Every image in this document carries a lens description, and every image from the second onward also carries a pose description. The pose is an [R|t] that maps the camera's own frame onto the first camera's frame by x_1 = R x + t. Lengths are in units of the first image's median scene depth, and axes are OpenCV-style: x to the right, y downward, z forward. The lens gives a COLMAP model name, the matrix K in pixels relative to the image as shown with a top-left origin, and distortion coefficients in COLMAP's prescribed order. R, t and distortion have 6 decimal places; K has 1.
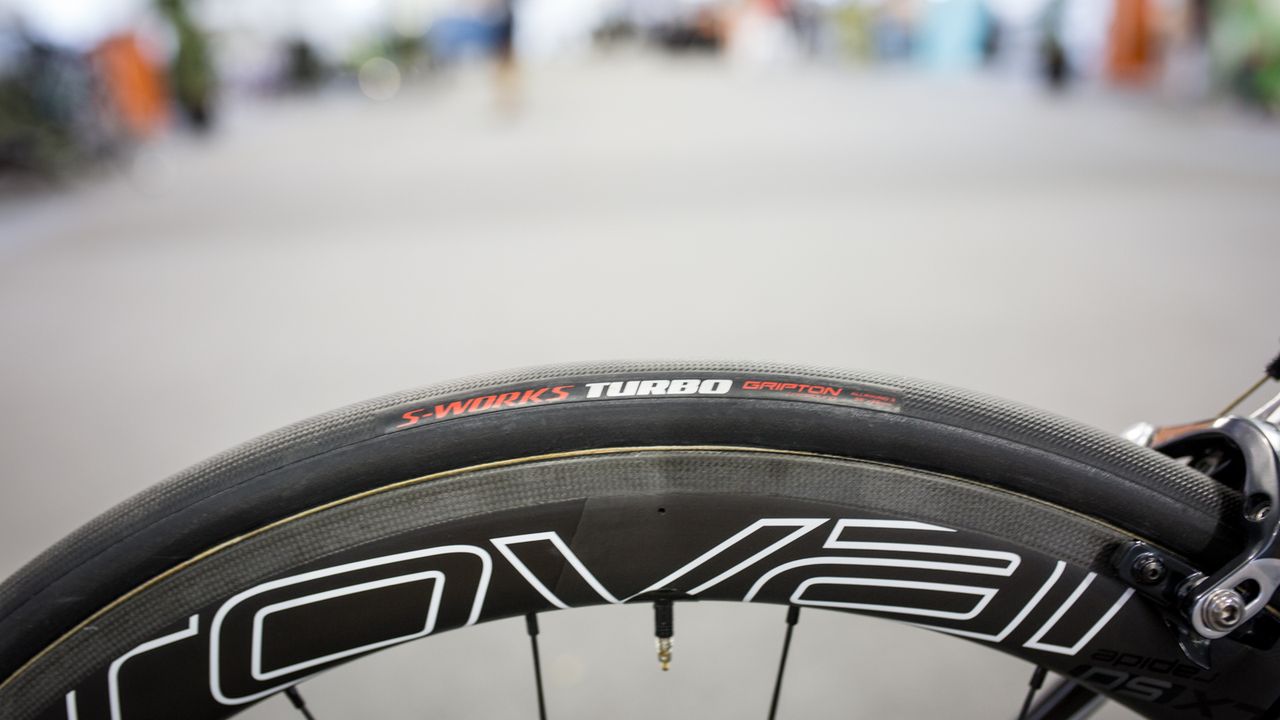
lens RADIAL K [[1290.1, 0, 640.0], [0, 1290.1, 360.0], [0, 0, 1]] dist [-0.081466, 0.100867]
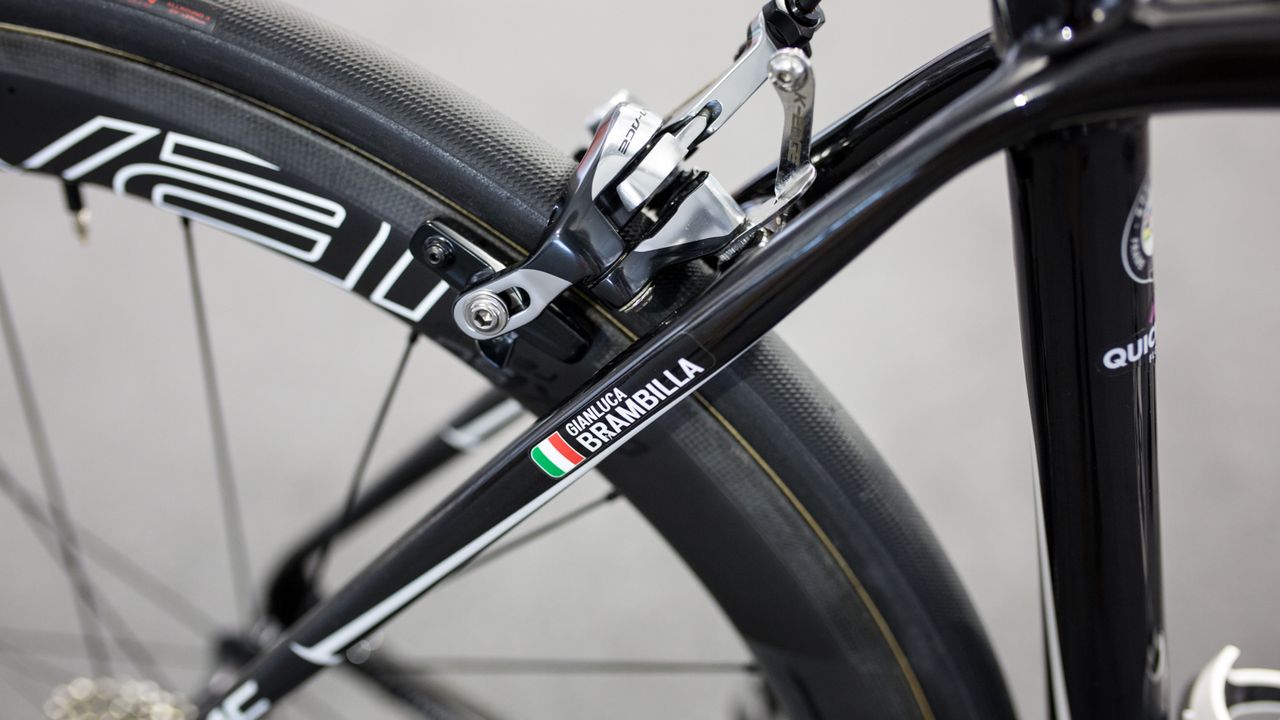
lens RADIAL K [[1290.1, 0, 640.0], [0, 1290.1, 360.0], [0, 0, 1]] dist [-0.081466, 0.100867]
pose [[0.944581, 0.234780, -0.229444, 0.748106], [-0.137279, 0.917388, 0.373570, -0.126546], [0.298196, -0.321370, 0.898777, 0.187586]]
